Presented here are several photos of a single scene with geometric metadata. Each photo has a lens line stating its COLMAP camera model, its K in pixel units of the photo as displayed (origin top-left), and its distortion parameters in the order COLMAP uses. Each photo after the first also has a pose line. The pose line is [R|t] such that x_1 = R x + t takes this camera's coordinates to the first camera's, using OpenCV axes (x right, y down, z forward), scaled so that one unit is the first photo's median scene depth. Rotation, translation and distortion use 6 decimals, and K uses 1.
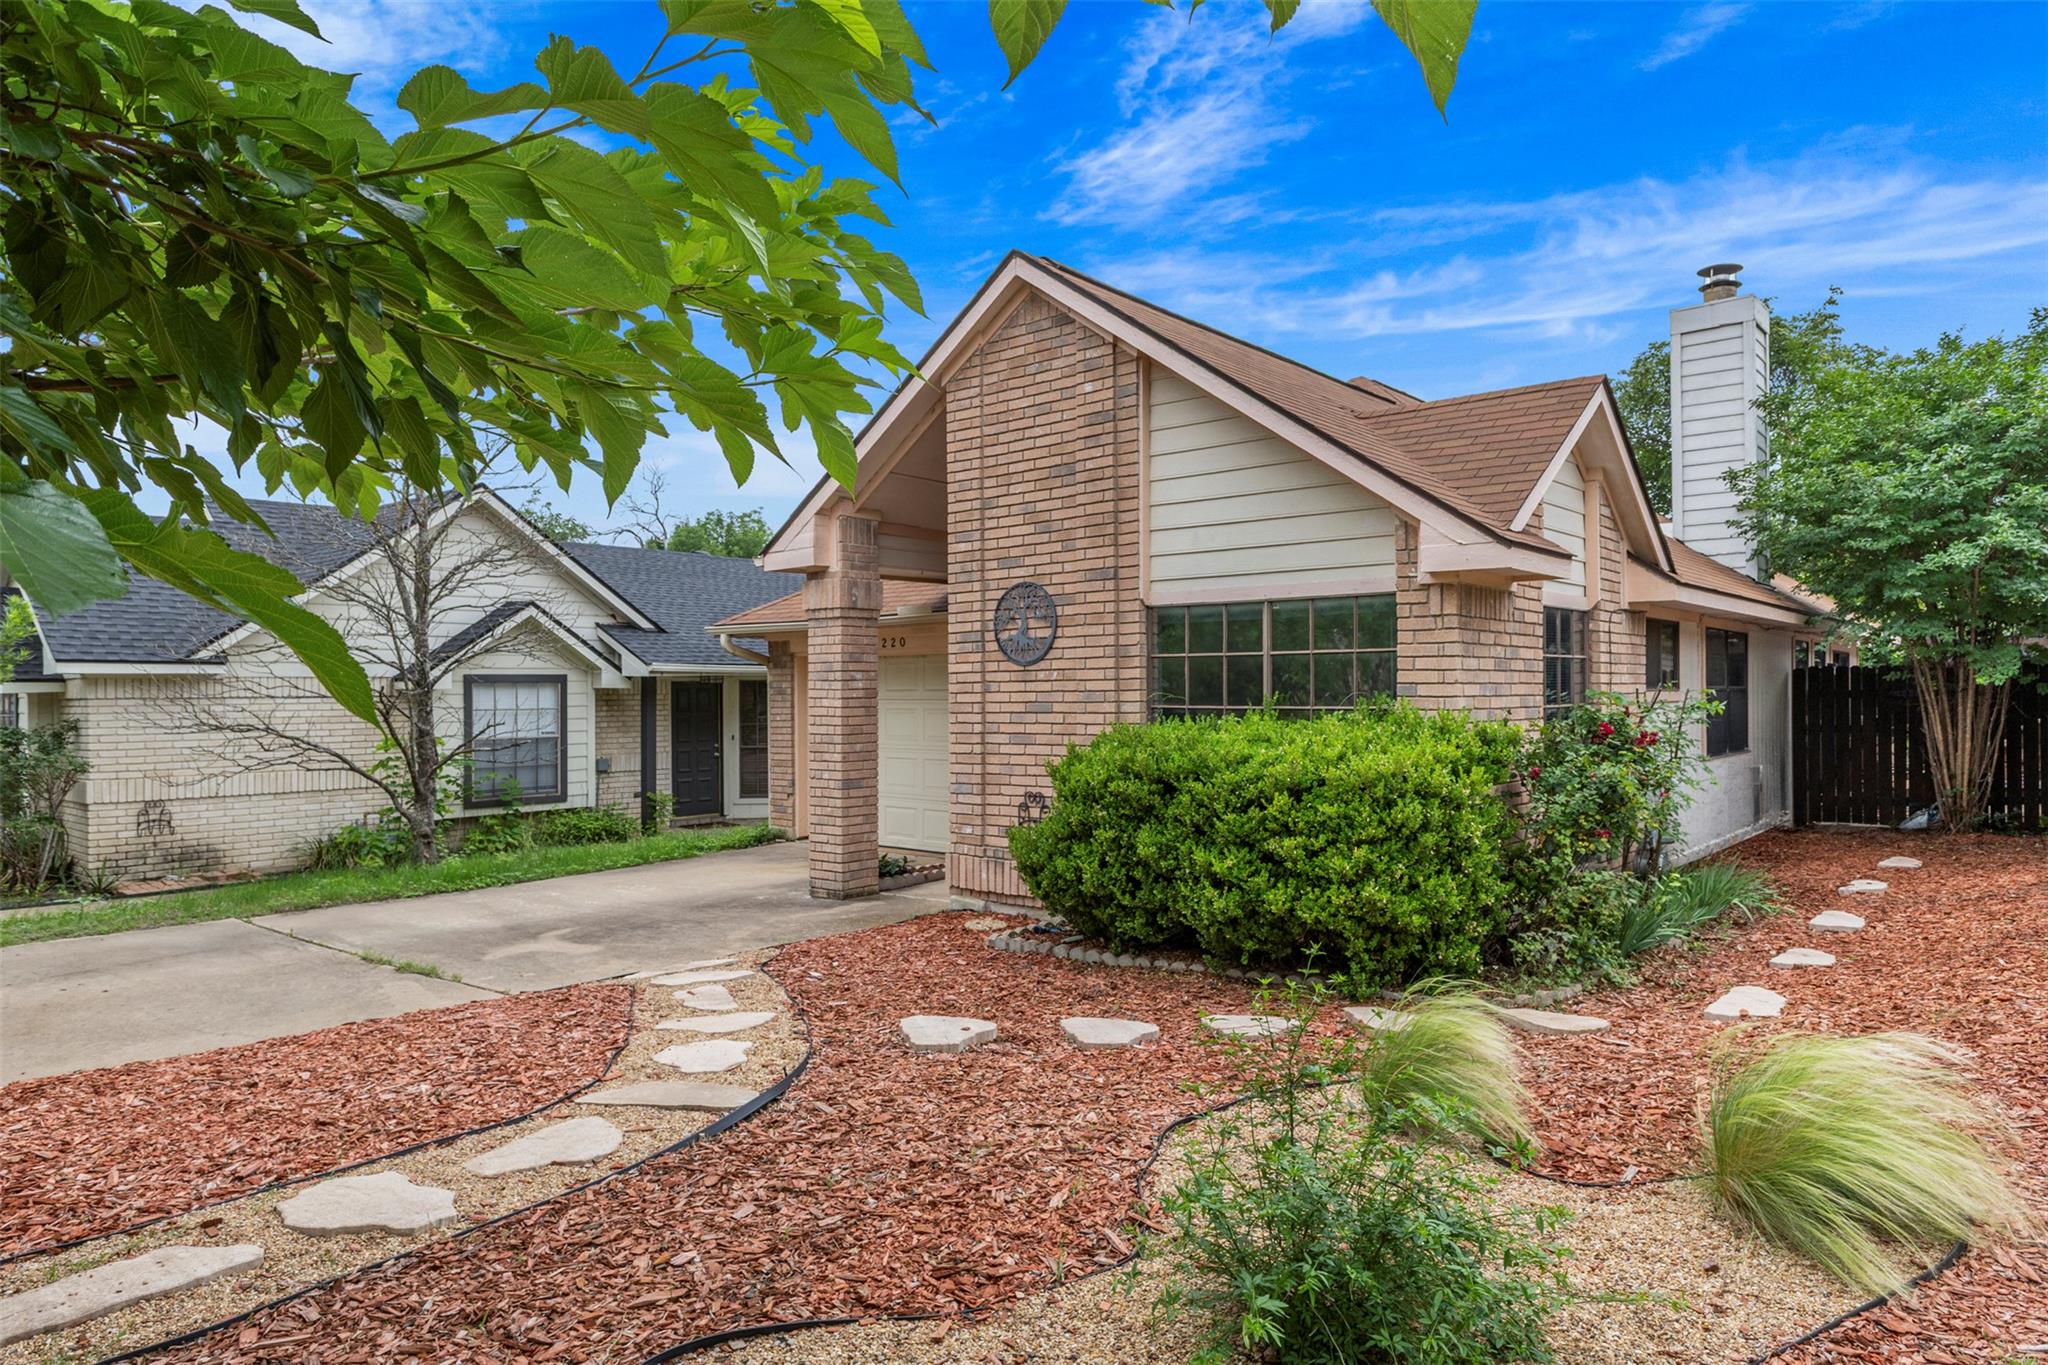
lens RADIAL K [[1246.1, 0, 1002.2], [0, 1246.1, 685.5], [0, 0, 1]] dist [0.003466, 0.001554]
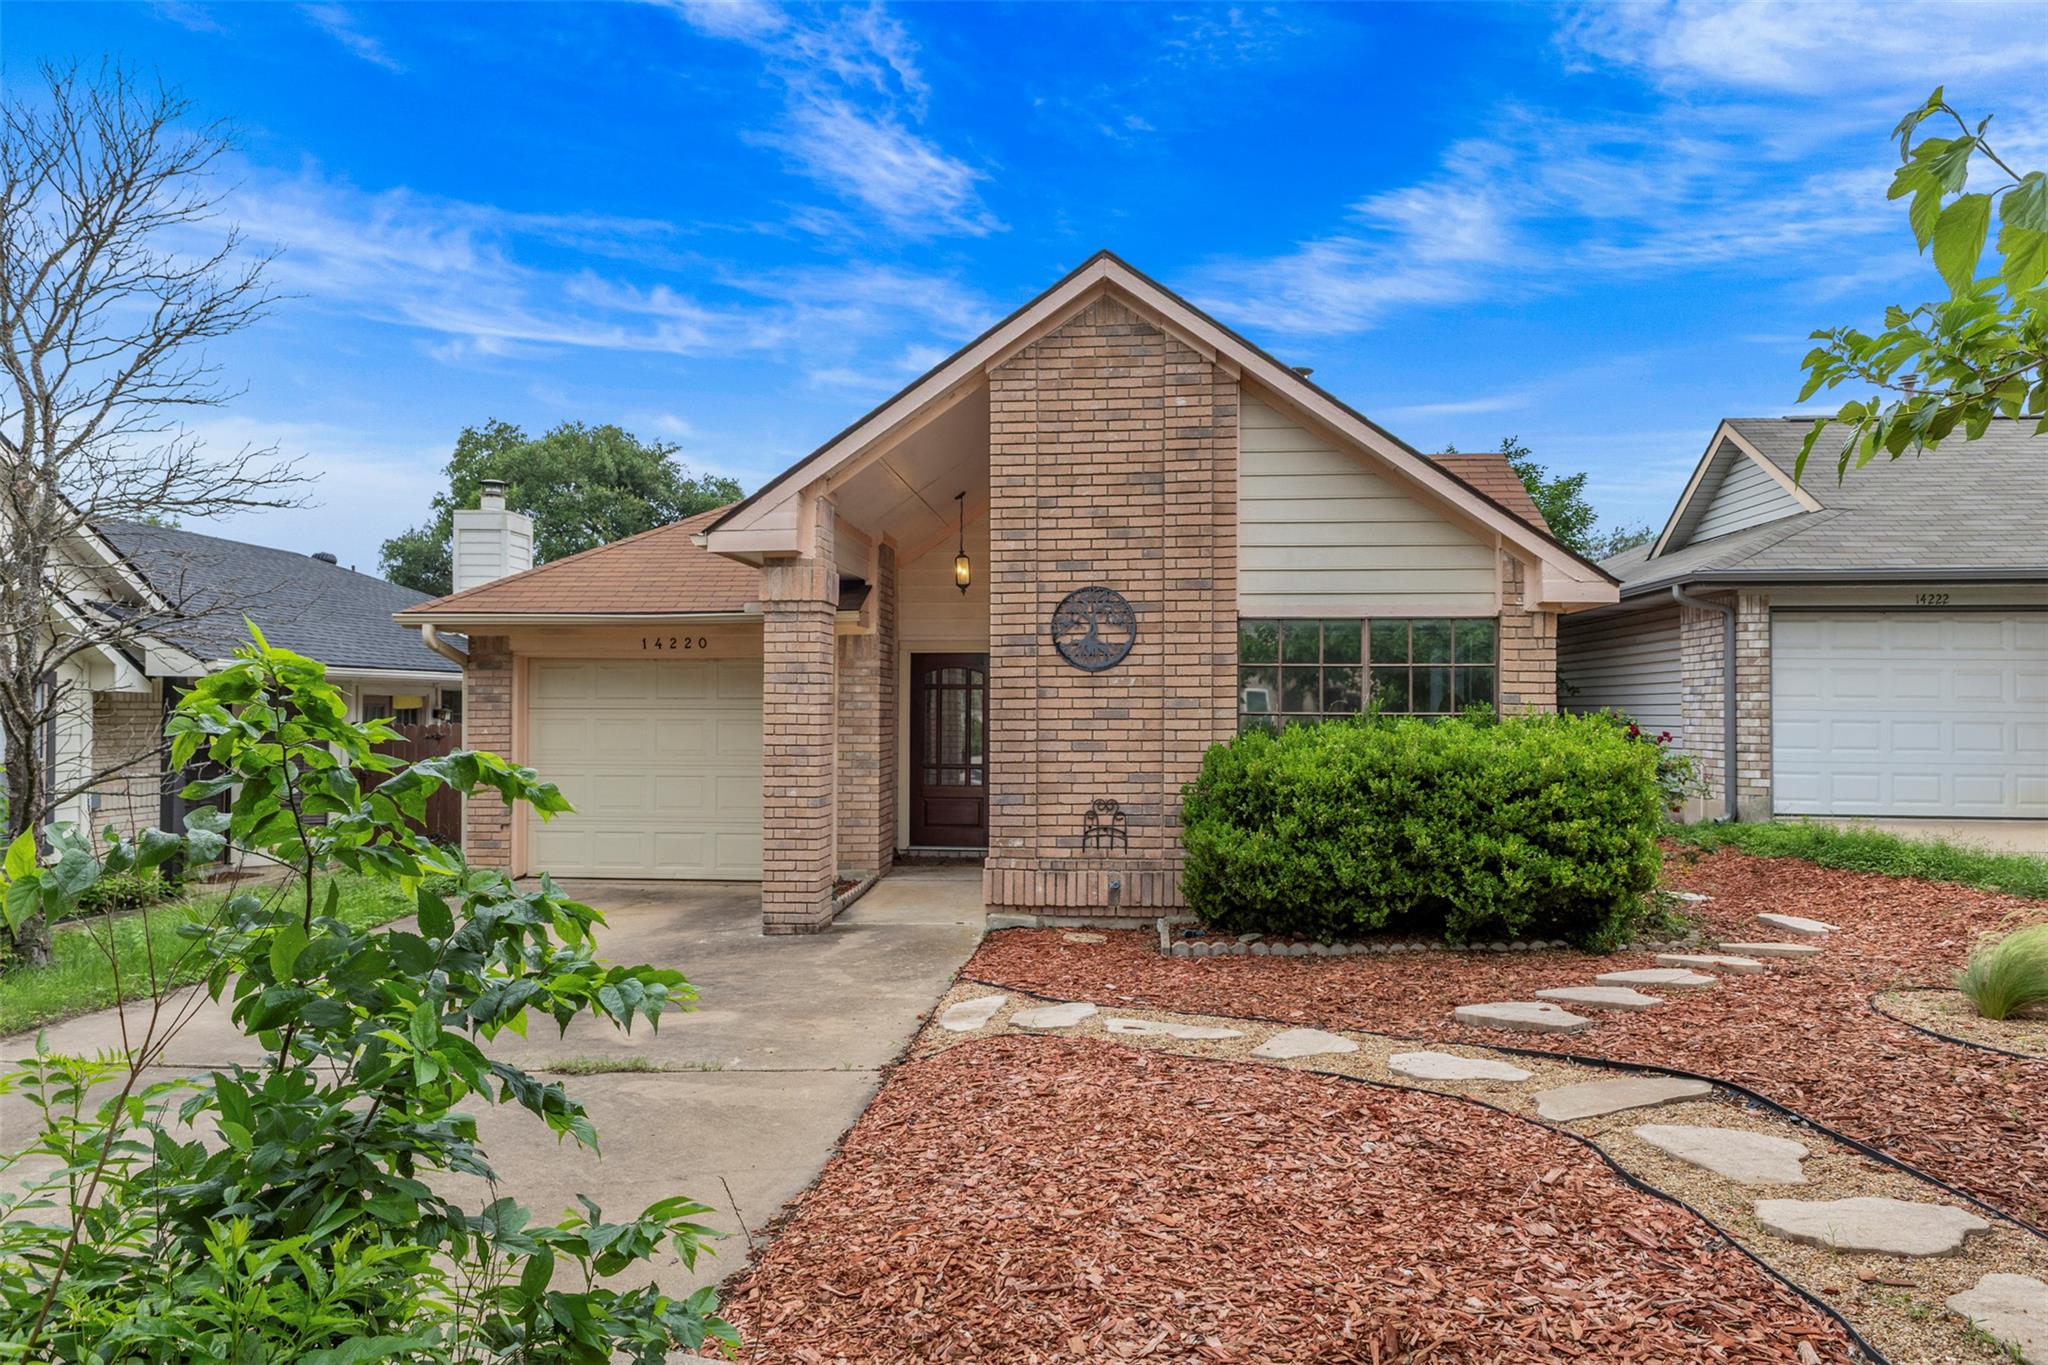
lens RADIAL K [[1246.1, 0, 1006.8], [0, 1246.1, 690.7], [0, 0, 1]] dist [0.003466, 0.001554]
pose [[0.818280, 0.017997, 0.574538, -0.607562], [-0.010168, 0.999807, -0.016835, 0.016771], [-0.574730, 0.007934, 0.818305, 0.236024]]
